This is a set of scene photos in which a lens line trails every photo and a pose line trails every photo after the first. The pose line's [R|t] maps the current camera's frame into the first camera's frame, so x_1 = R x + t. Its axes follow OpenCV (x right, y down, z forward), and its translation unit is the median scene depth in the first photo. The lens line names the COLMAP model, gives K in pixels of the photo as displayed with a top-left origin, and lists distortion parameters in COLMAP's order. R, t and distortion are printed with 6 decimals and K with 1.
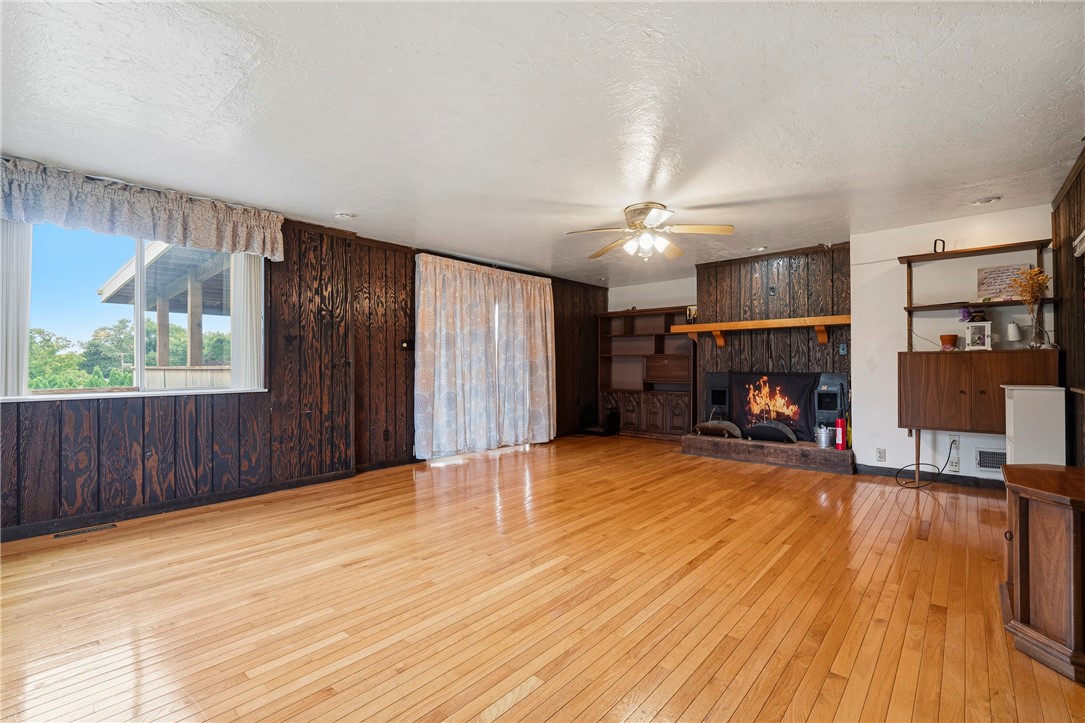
lens RADIAL K [[487.1, 0, 539.3], [0, 487.1, 360.5], [0, 0, 1]] dist [-0.003718, 0.000236]
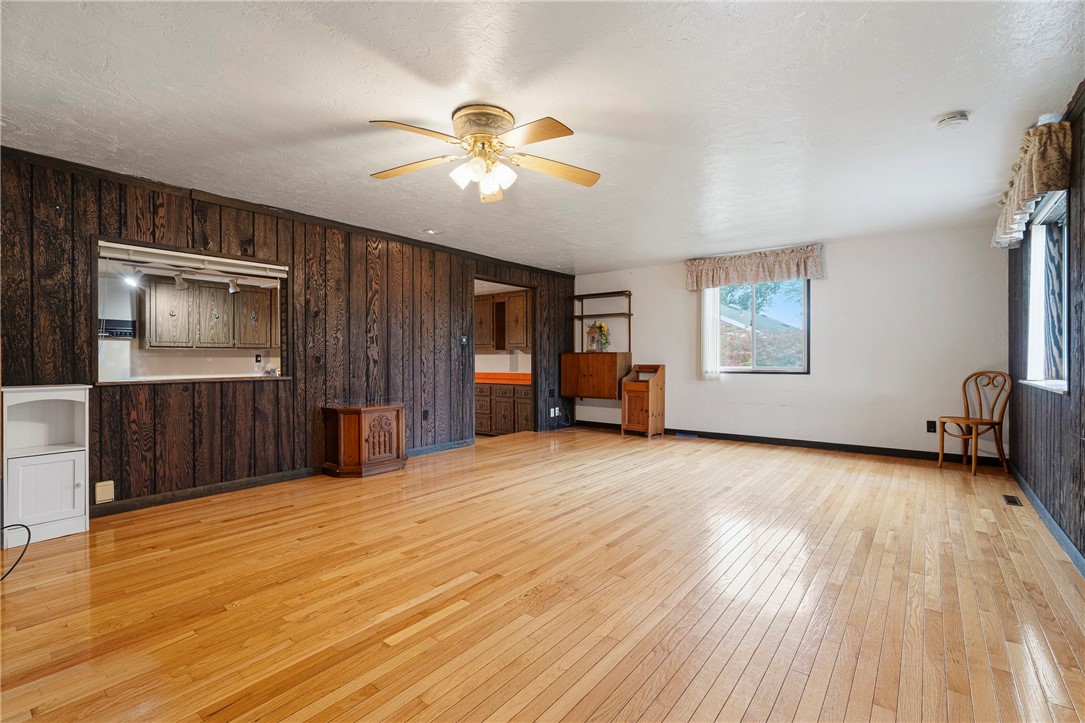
lens RADIAL K [[487.1, 0, 542.8], [0, 487.1, 360.8], [0, 0, 1]] dist [-0.003718, 0.000236]
pose [[-0.998485, 0.007943, -0.054454, 0.137974], [0.008002, 0.999968, -0.000865, 0.011865], [0.054445, -0.001300, -0.998516, 1.309620]]
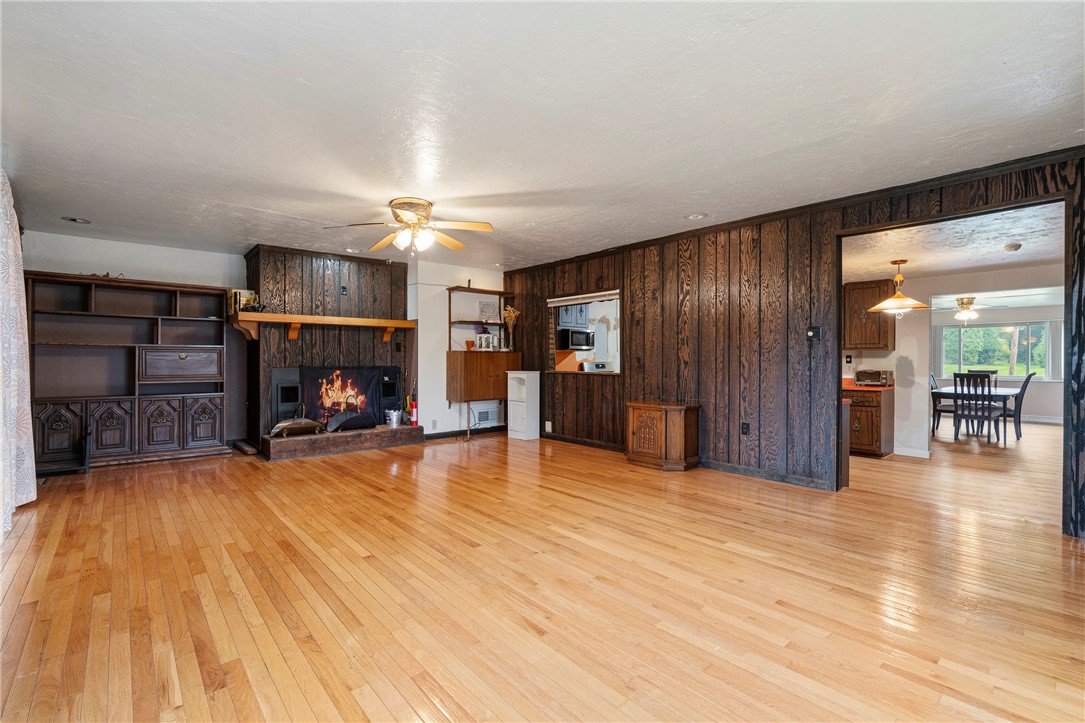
lens RADIAL K [[487.1, 0, 540.8], [0, 487.1, 360.7], [0, 0, 1]] dist [-0.003718, 0.000236]
pose [[0.126753, 0.000803, 0.991934, -0.589291], [-0.008980, 0.999960, 0.000338, 0.007901], [-0.991894, -0.008951, 0.126755, 0.480961]]
